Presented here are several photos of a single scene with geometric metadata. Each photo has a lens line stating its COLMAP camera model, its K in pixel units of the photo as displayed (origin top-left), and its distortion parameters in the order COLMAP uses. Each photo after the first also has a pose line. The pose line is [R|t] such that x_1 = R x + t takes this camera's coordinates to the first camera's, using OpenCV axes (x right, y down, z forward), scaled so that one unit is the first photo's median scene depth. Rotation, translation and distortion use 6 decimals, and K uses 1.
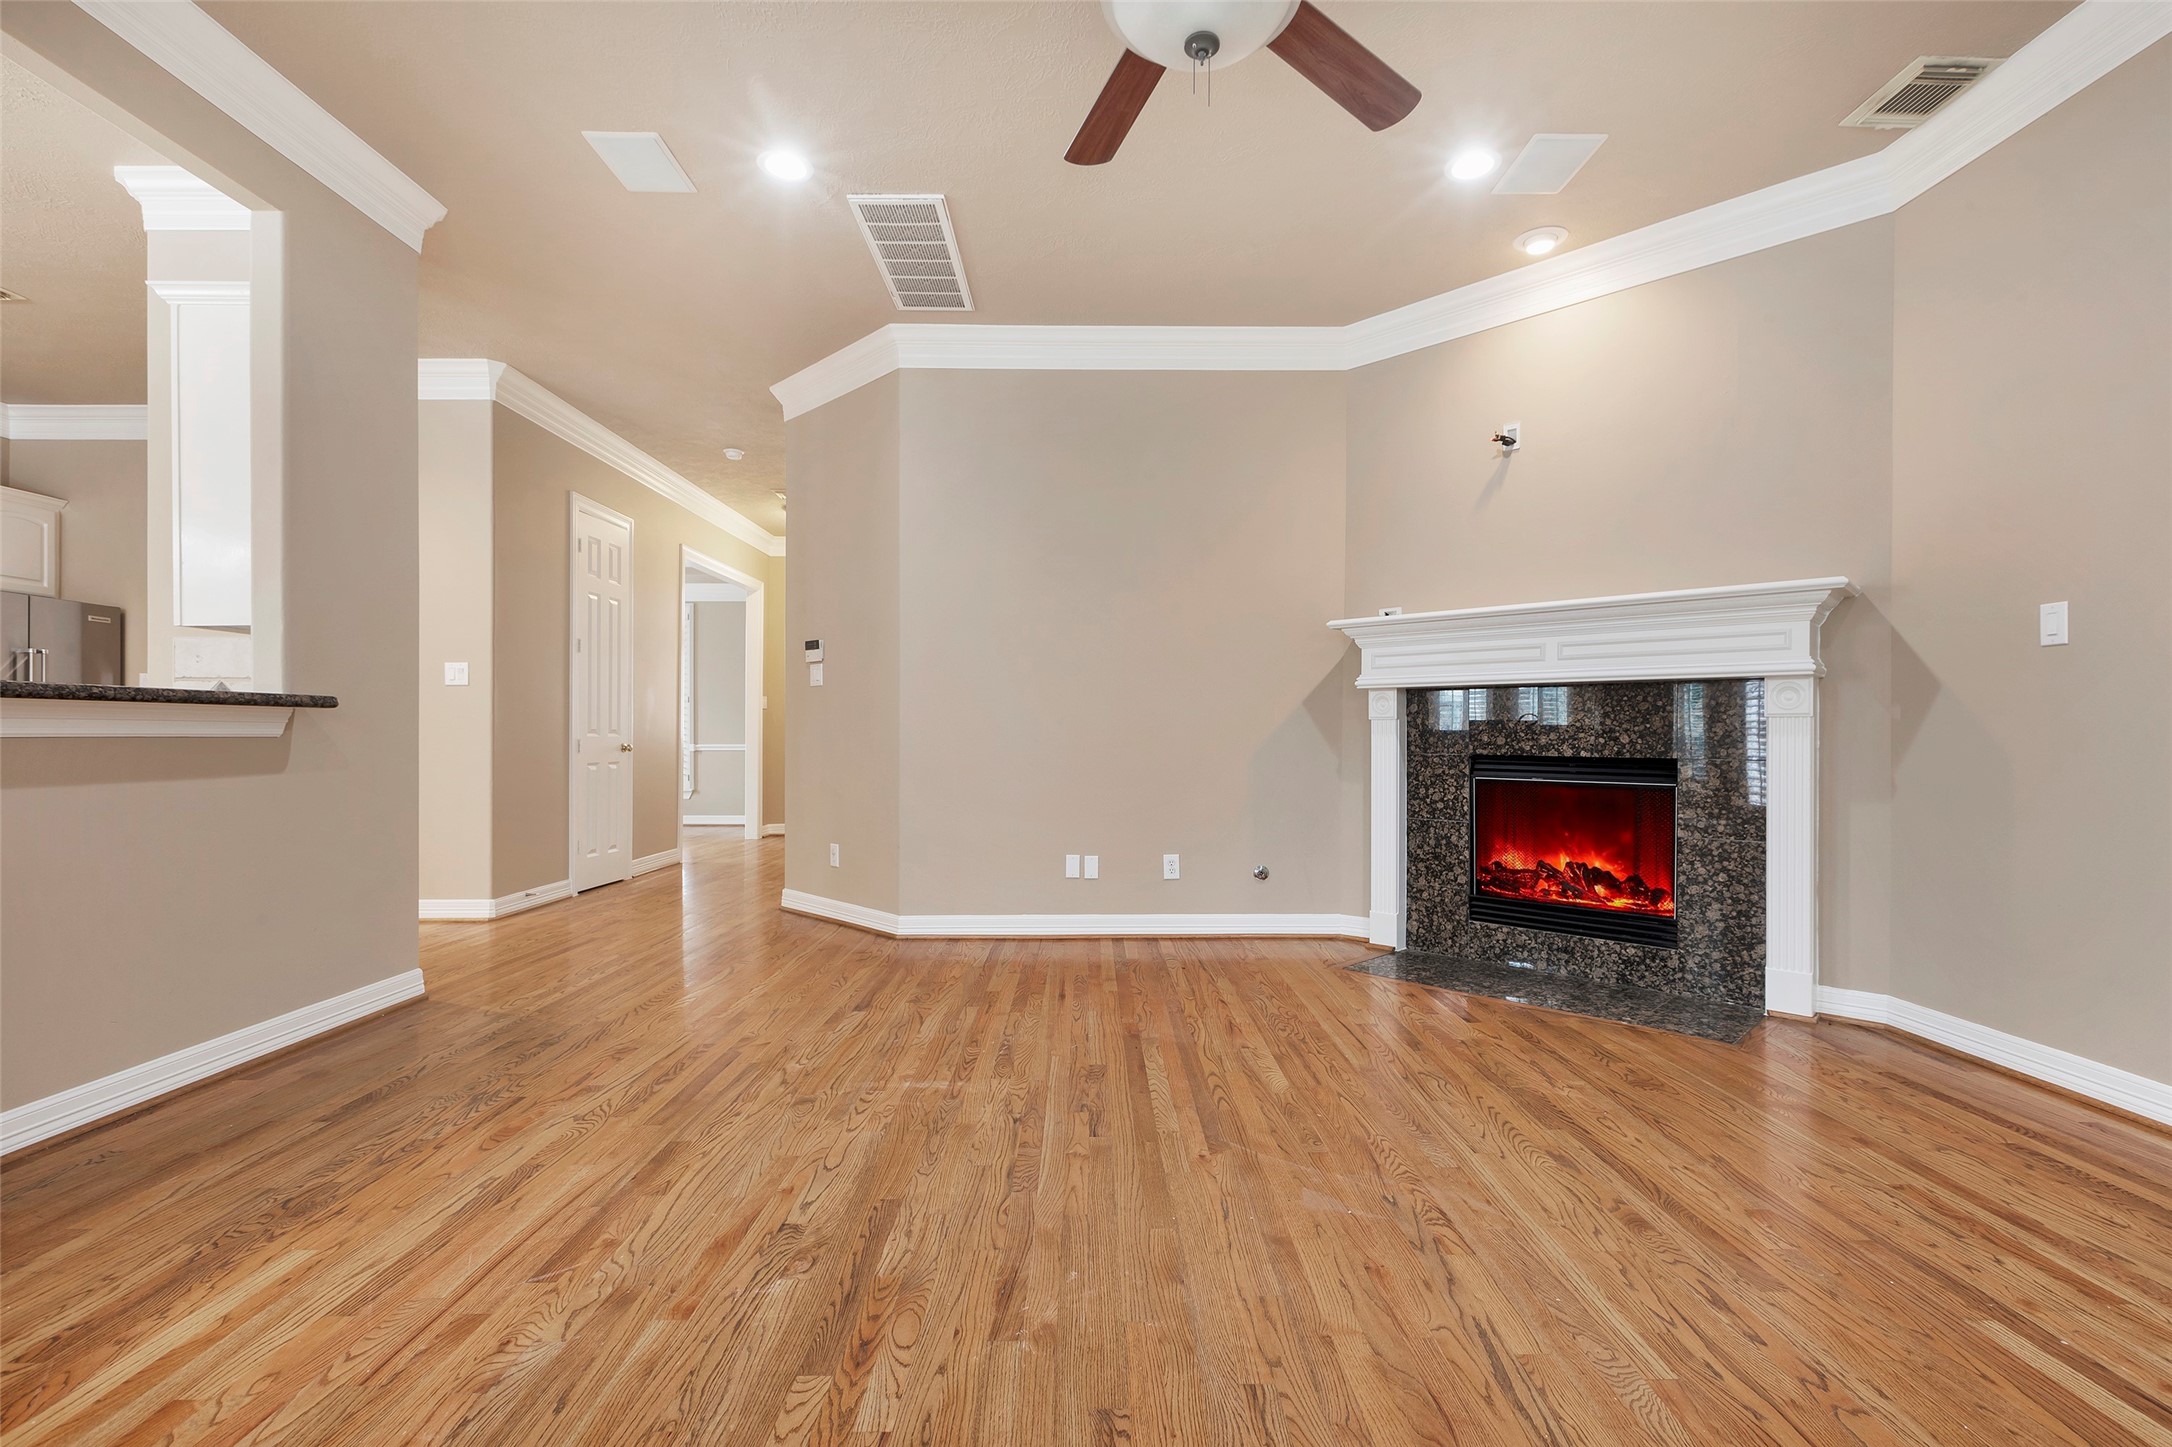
lens RADIAL K [[972.4, 0, 1096.6], [0, 972.4, 730.9], [0, 0, 1]] dist [0.003596, -0.001078]
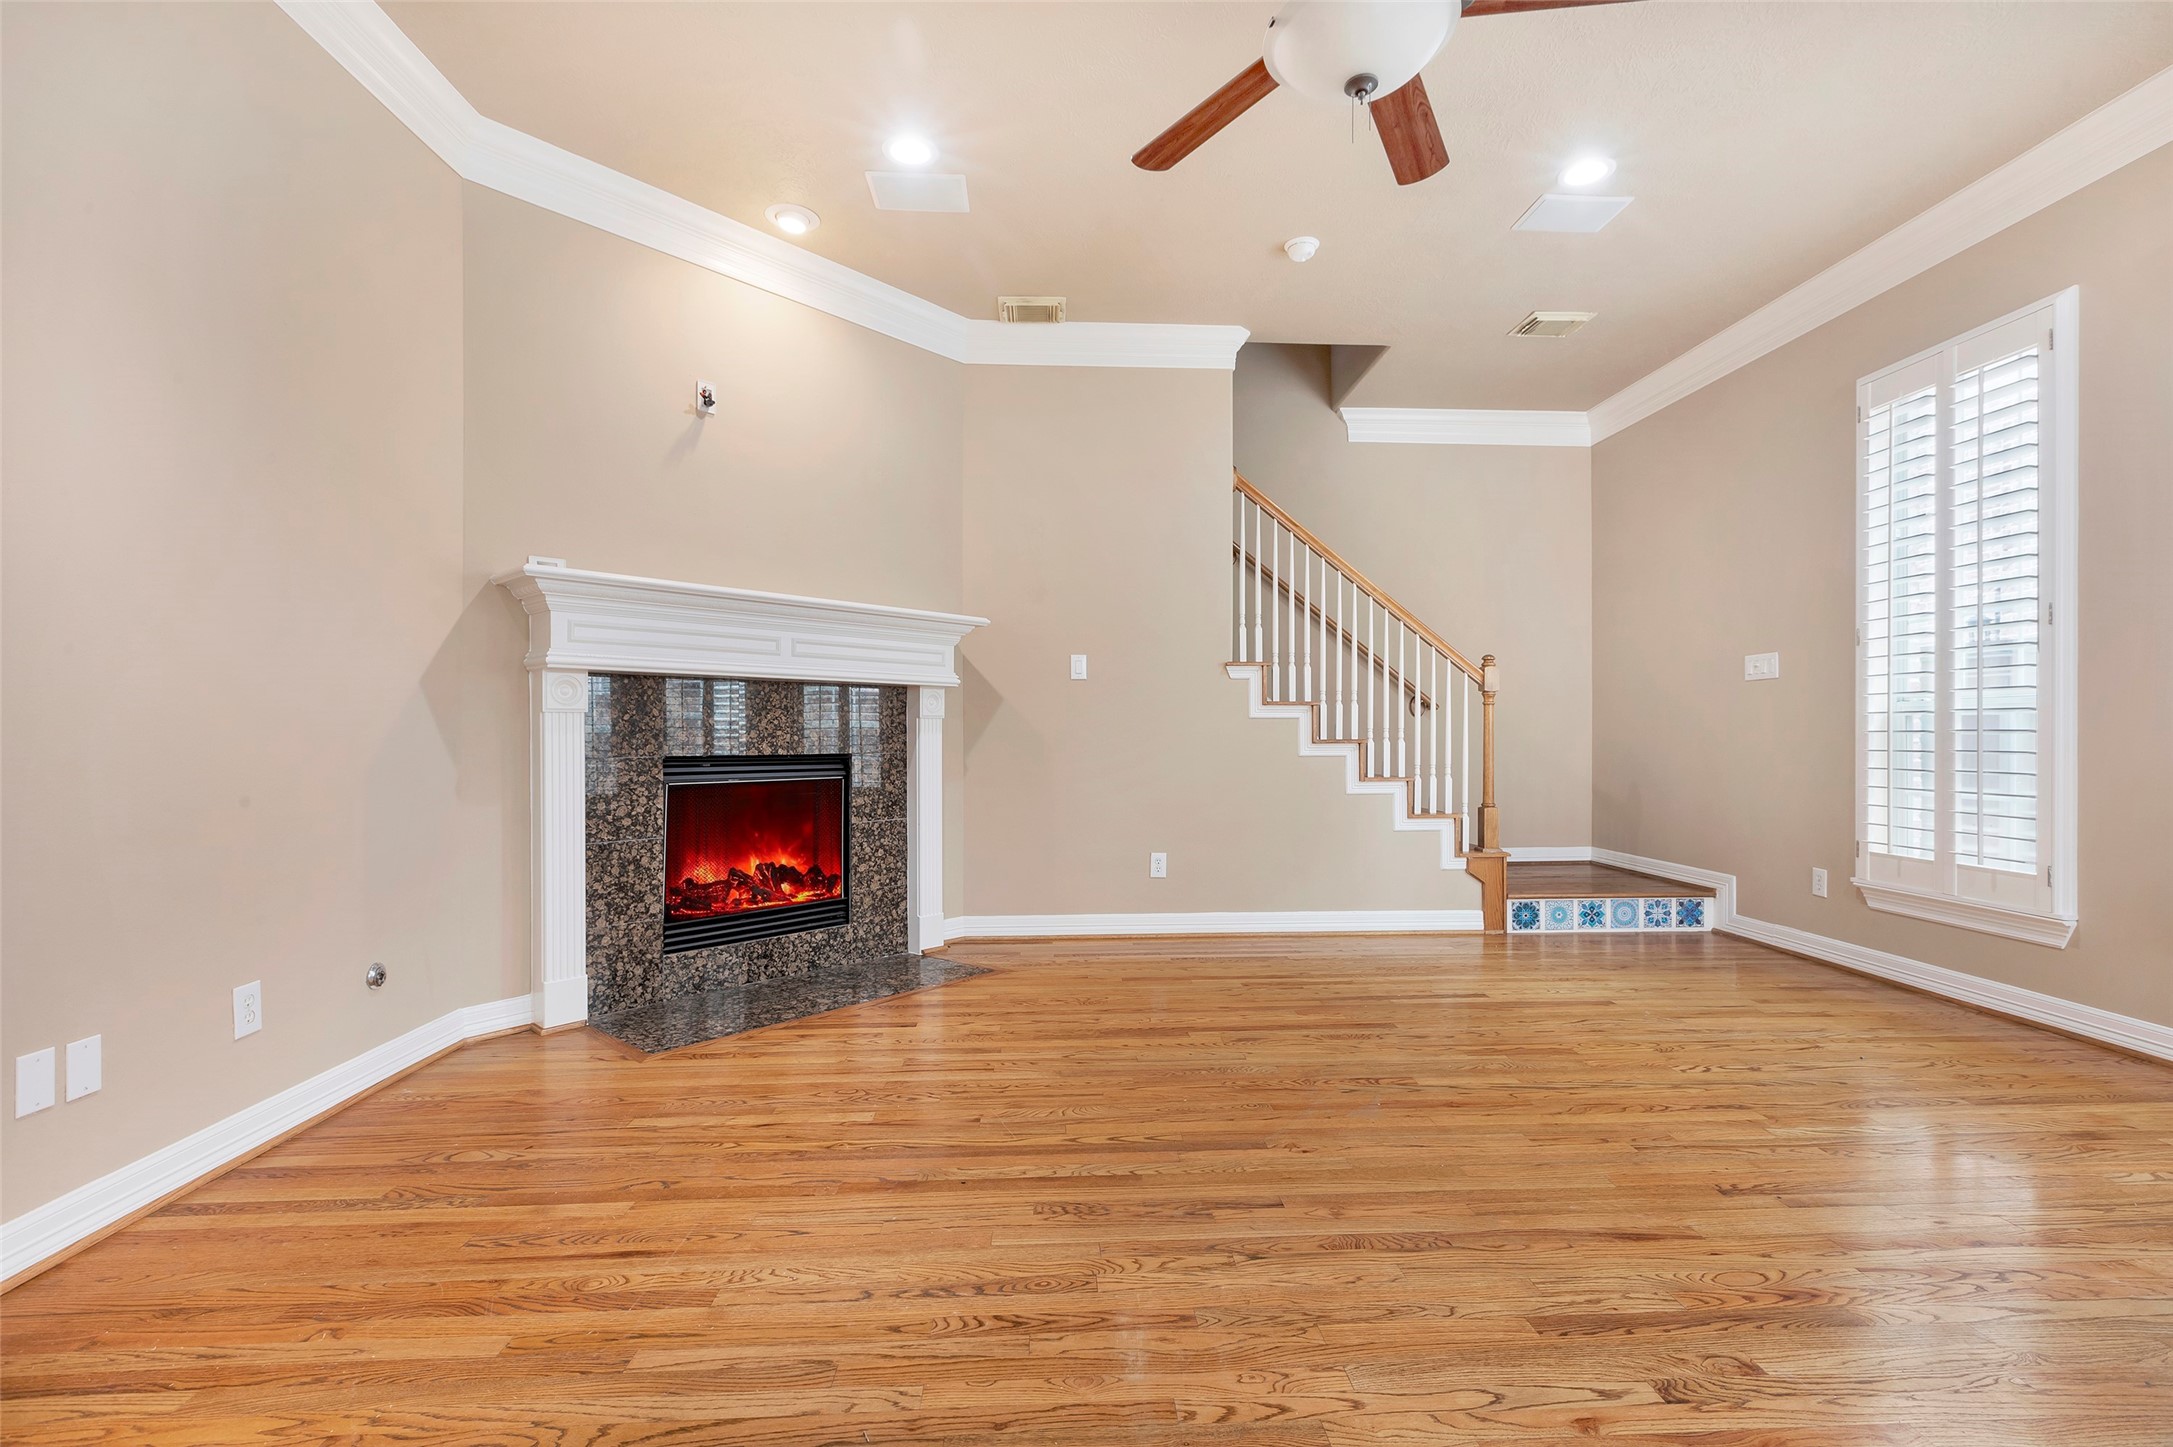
lens RADIAL K [[972.9, 0, 1107.7], [0, 972.9, 731.4], [0, 0, 1]] dist [0.003596, -0.001078]
pose [[-0.052256, -0.000912, 0.998633, -0.601652], [-0.004288, 0.999991, 0.000689, 0.000655], [-0.998625, -0.004246, -0.052259, 0.851149]]
